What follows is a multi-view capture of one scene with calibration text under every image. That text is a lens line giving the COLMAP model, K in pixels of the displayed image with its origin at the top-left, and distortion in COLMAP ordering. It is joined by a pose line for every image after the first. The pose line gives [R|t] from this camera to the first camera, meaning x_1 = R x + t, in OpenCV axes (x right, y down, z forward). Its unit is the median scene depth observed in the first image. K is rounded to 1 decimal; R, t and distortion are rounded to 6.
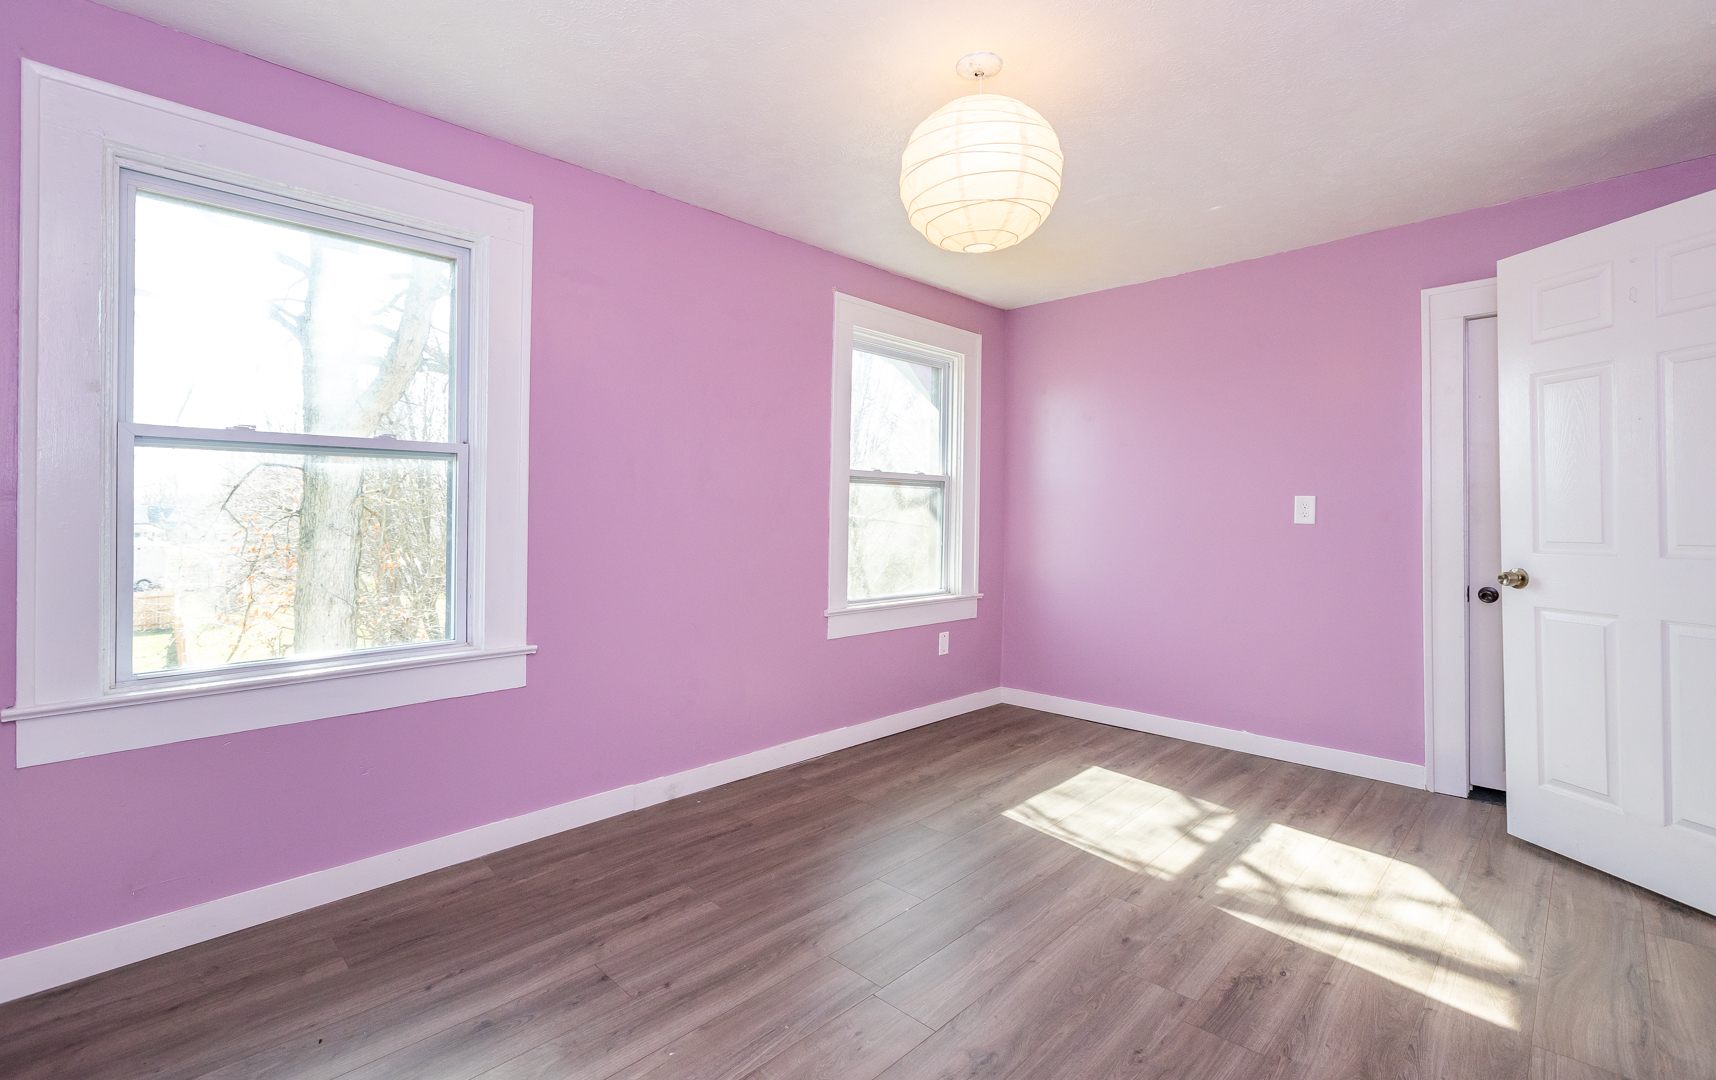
lens RADIAL K [[768.9, 0, 857.0], [0, 768.9, 530.3], [0, 0, 1]] dist [-0.005469, 0.000494]
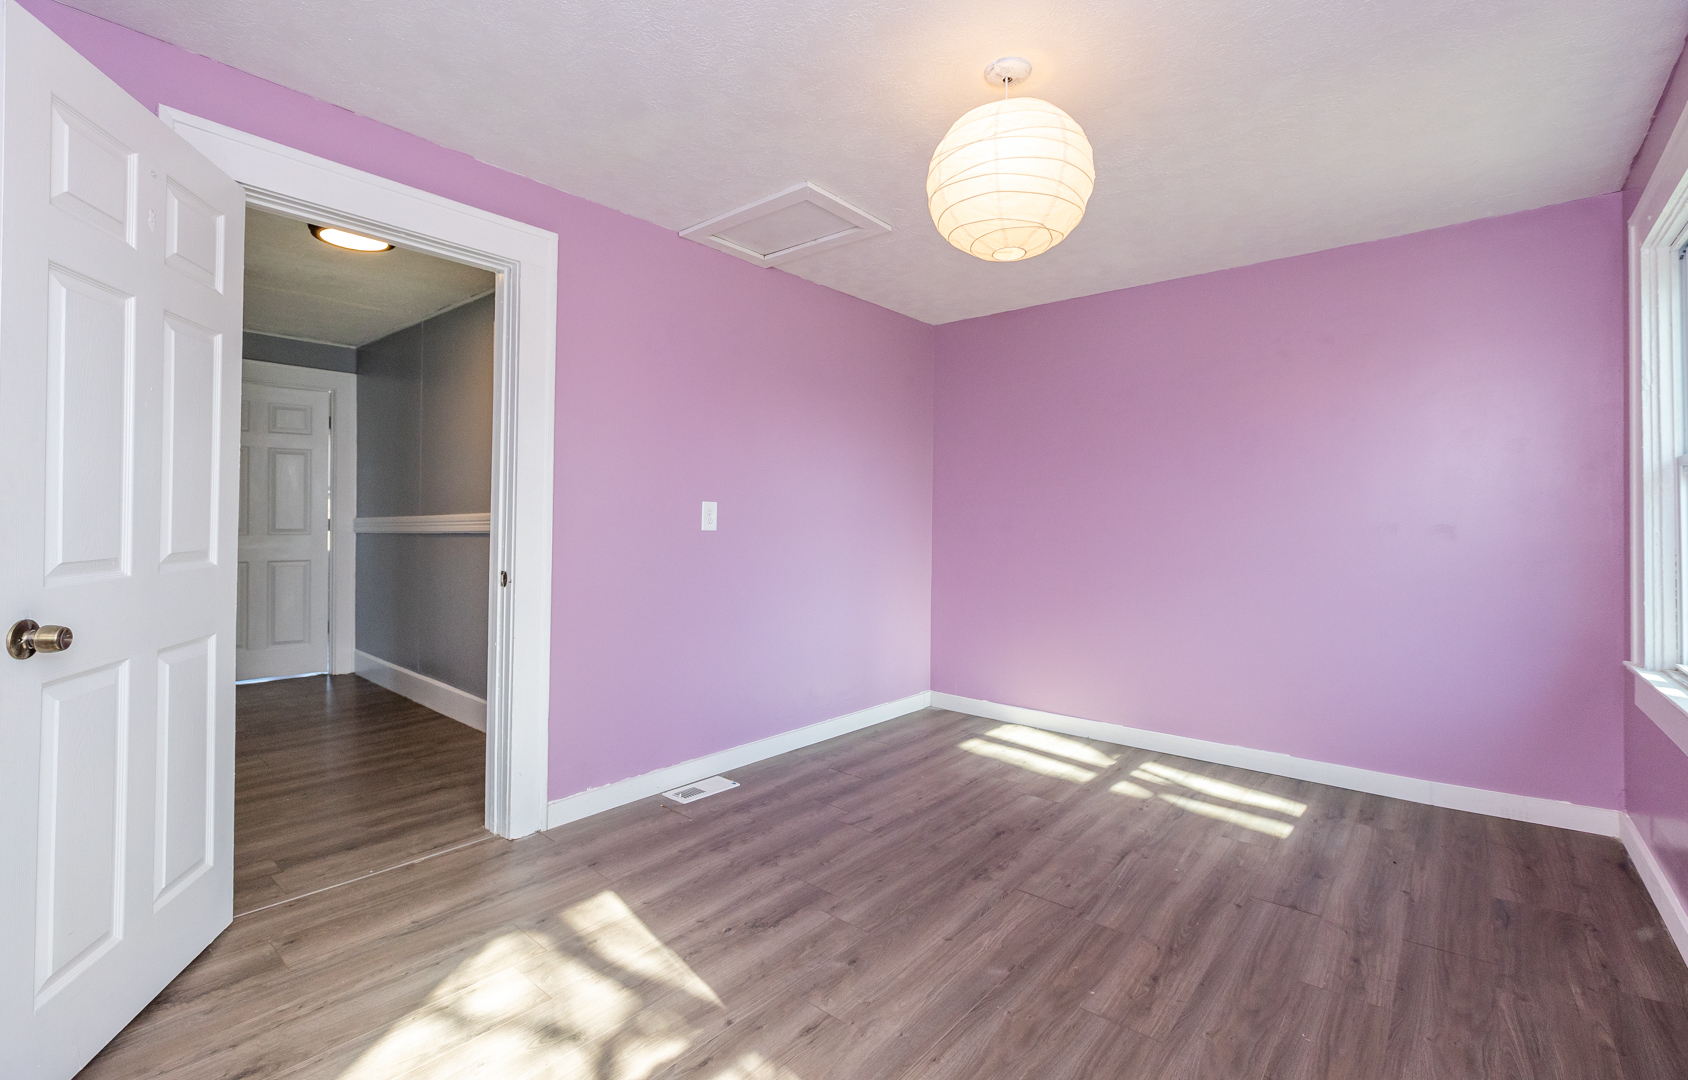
lens RADIAL K [[756.4, 0, 843.5], [0, 756.4, 525.5], [0, 0, 1]] dist [-0.005506, 0.002667]
pose [[-0.997021, -0.009634, -0.076525, 0.402513], [-0.012038, 0.999446, 0.031016, -0.043145], [0.076184, 0.031845, -0.996585, 1.768586]]
